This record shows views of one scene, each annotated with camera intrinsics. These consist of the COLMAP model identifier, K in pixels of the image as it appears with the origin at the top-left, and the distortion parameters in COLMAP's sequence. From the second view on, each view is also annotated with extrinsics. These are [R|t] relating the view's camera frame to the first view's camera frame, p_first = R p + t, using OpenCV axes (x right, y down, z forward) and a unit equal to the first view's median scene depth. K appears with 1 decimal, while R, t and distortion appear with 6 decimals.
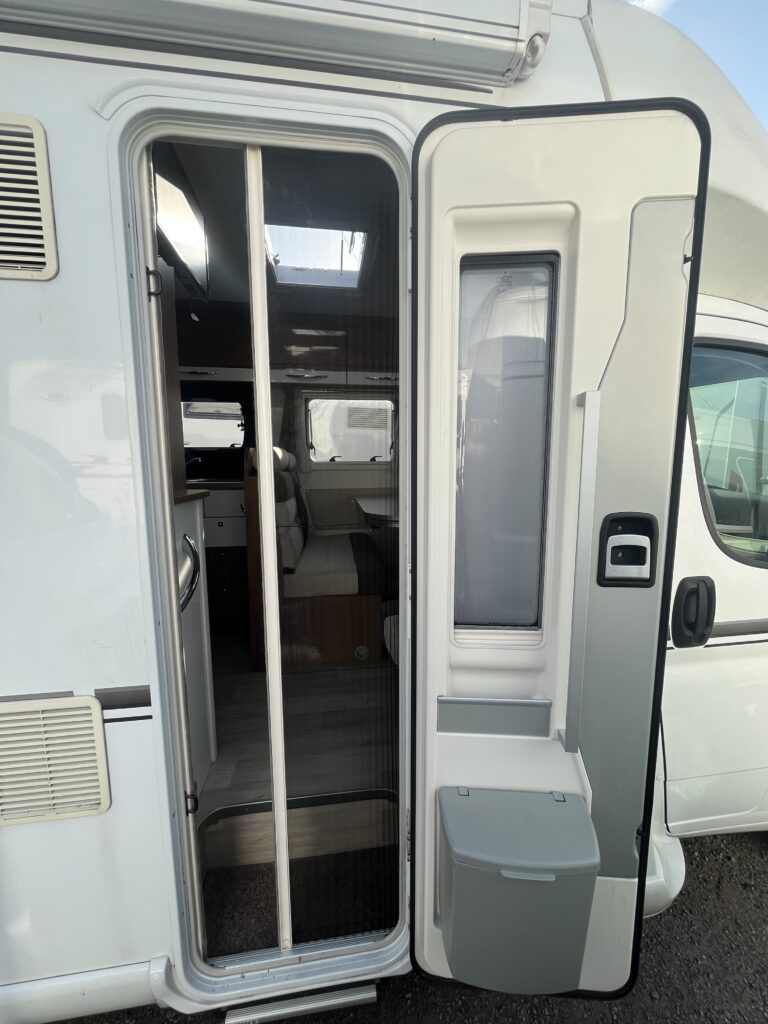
lens RADIAL K [[412.3, 0, 388.8], [0, 412.3, 513.2], [0, 0, 1]] dist [-0.004108, 0.000574]
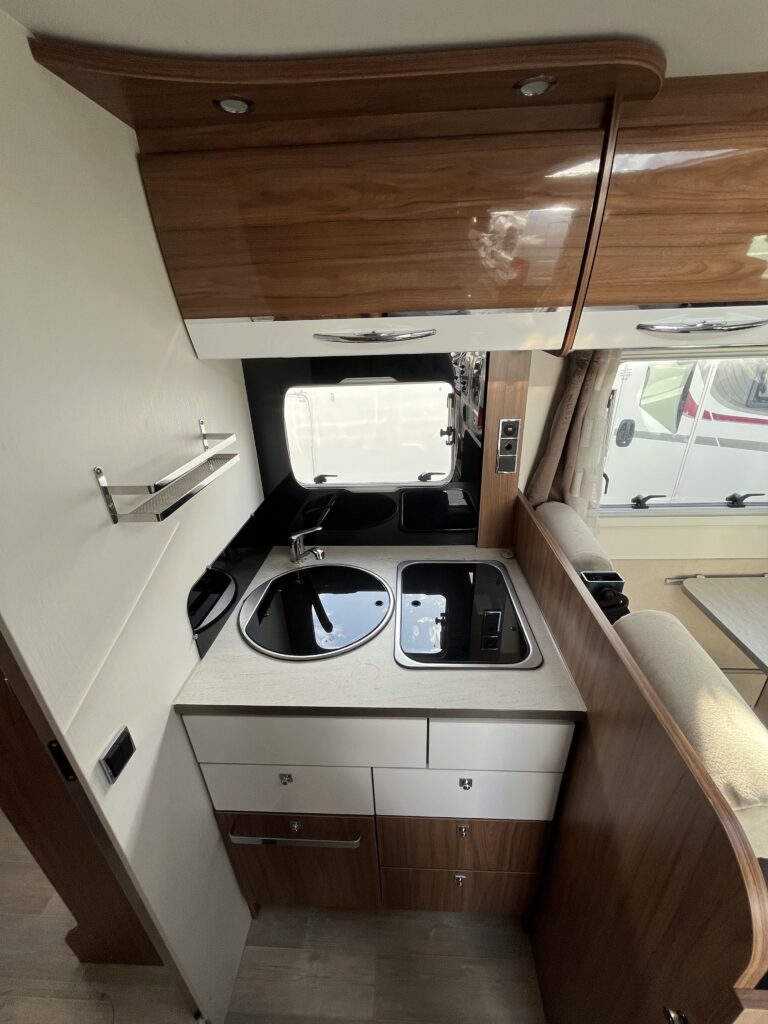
lens RADIAL K [[412.3, 0, 388.1], [0, 412.3, 512.2], [0, 0, 1]] dist [-0.004108, 0.000574]
pose [[0.980583, 0.052404, -0.188975, -0.363990], [0.005820, 0.955434, 0.295148, -0.285968], [0.196020, -0.290517, 0.936577, 0.604542]]
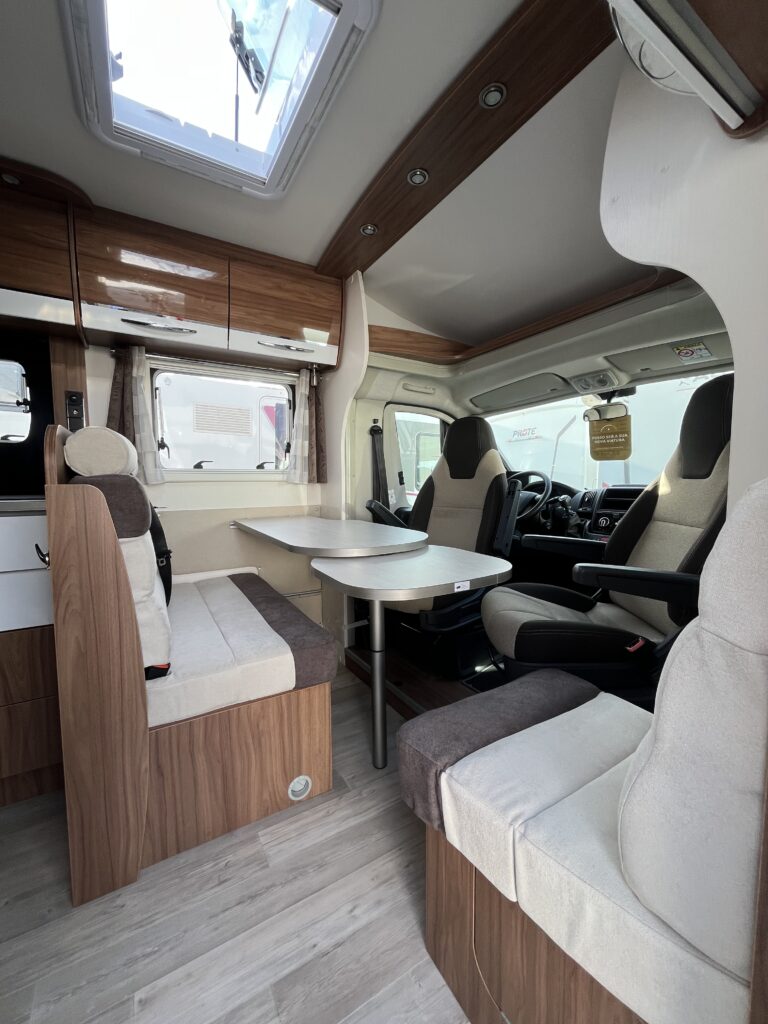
lens RADIAL K [[412.3, 0, 387.9], [0, 412.3, 513.0], [0, 0, 1]] dist [-0.004108, 0.000574]
pose [[0.921663, -0.031938, 0.386674, -0.130399], [0.050511, 0.998002, -0.037966, -0.016234], [-0.384689, 0.054523, 0.921434, 0.318411]]
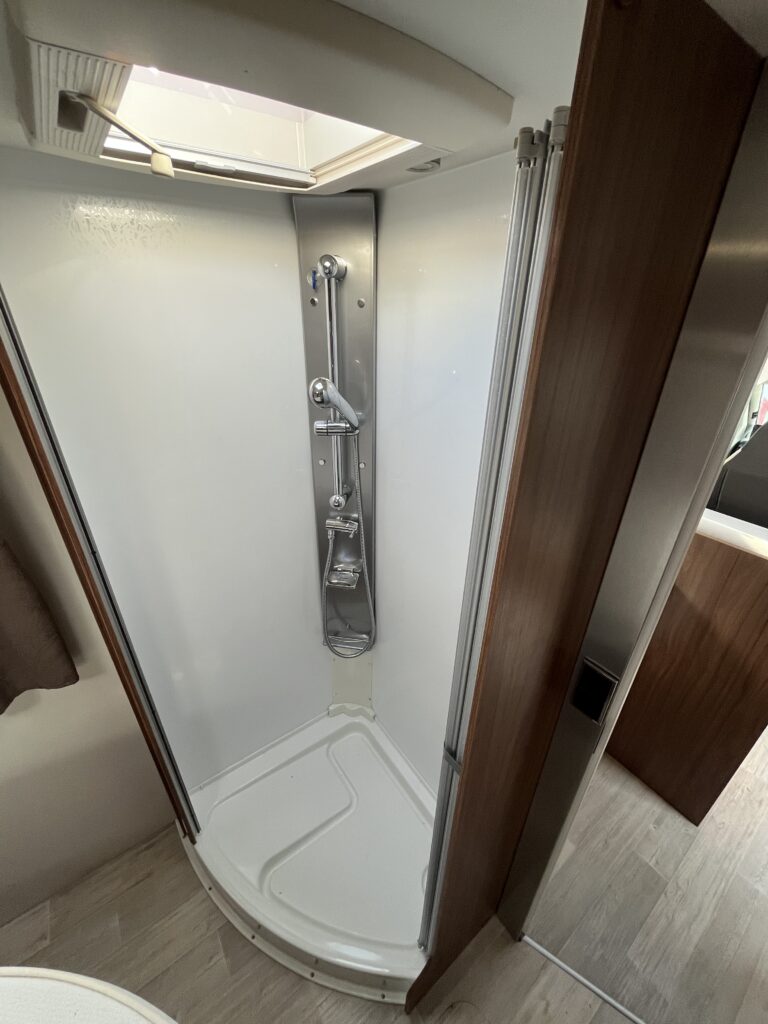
lens RADIAL K [[412.3, 0, 386.2], [0, 412.3, 516.7], [0, 0, 1]] dist [-0.004108, 0.000574]
pose [[0.885353, -0.203551, 0.417991, -0.793018], [0.043214, 0.931200, 0.361938, -0.339366], [-0.462906, -0.302380, 0.833237, 0.618251]]
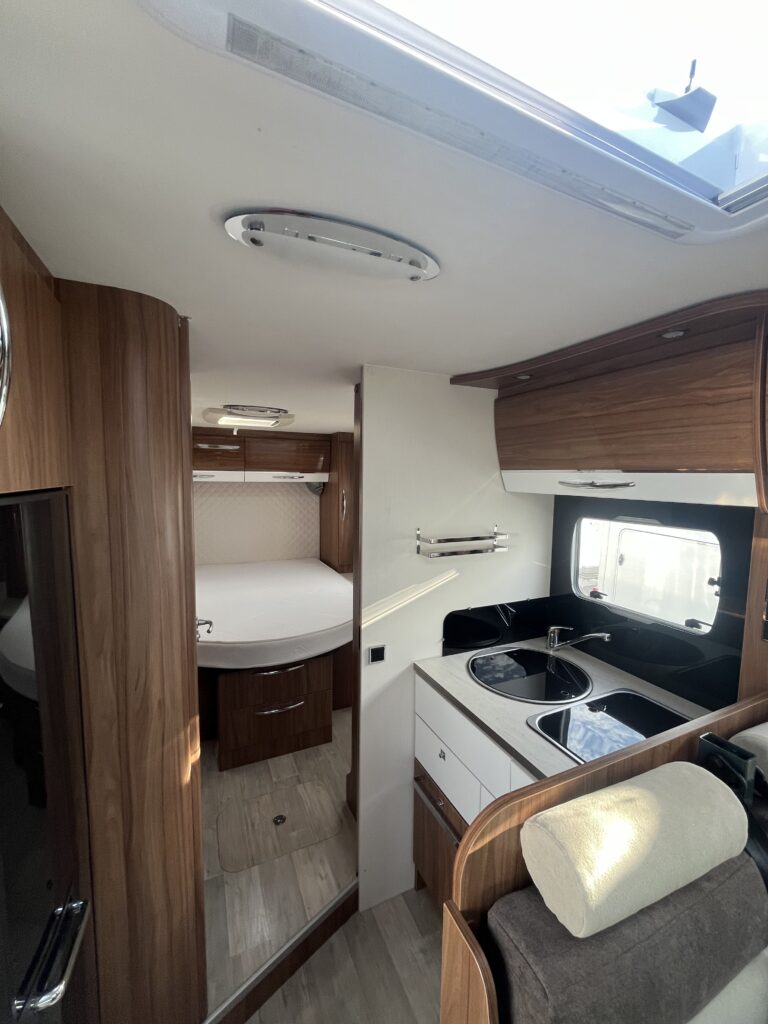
lens RADIAL K [[412.3, 0, 387.9], [0, 412.3, 512.5], [0, 0, 1]] dist [-0.004108, 0.000574]
pose [[0.284056, 0.090164, -0.954559, -0.064633], [-0.134120, 0.989517, 0.053555, -0.285837], [0.949381, 0.112813, 0.293171, 0.598425]]
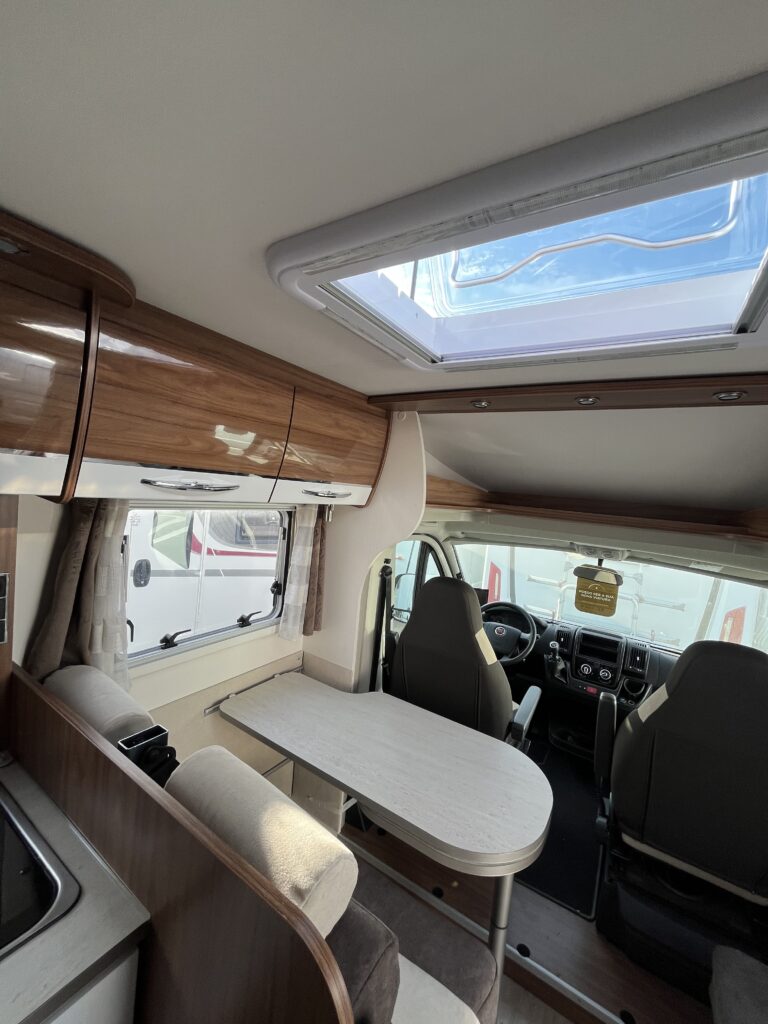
lens RADIAL K [[412.3, 0, 387.7], [0, 412.3, 513.0], [0, 0, 1]] dist [-0.004108, 0.000574]
pose [[0.653933, 0.019166, 0.756310, -0.367908], [0.001657, 0.999640, -0.026765, -0.291551], [-0.756551, 0.018756, 0.653666, 0.600859]]
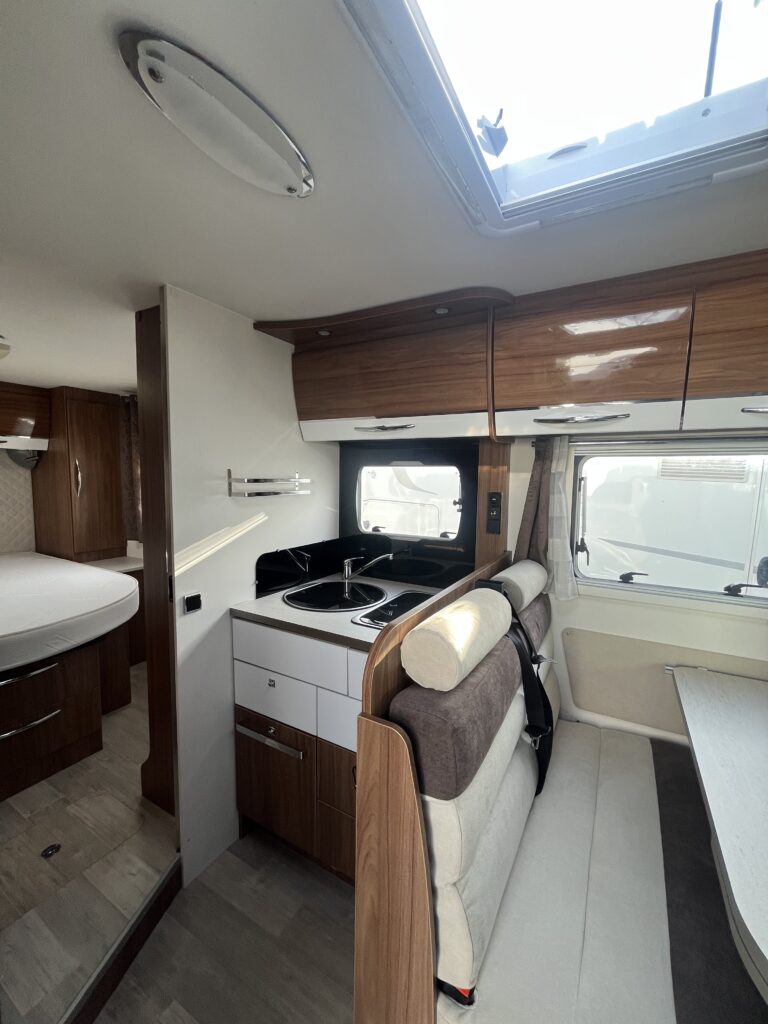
lens RADIAL K [[412.3, 0, 388.3], [0, 412.3, 512.5], [0, 0, 1]] dist [-0.004108, 0.000574]
pose [[0.789281, 0.068905, -0.610154, -0.076736], [-0.094635, 0.995462, -0.010000, -0.199850], [0.606696, 0.065635, 0.792219, 0.502708]]
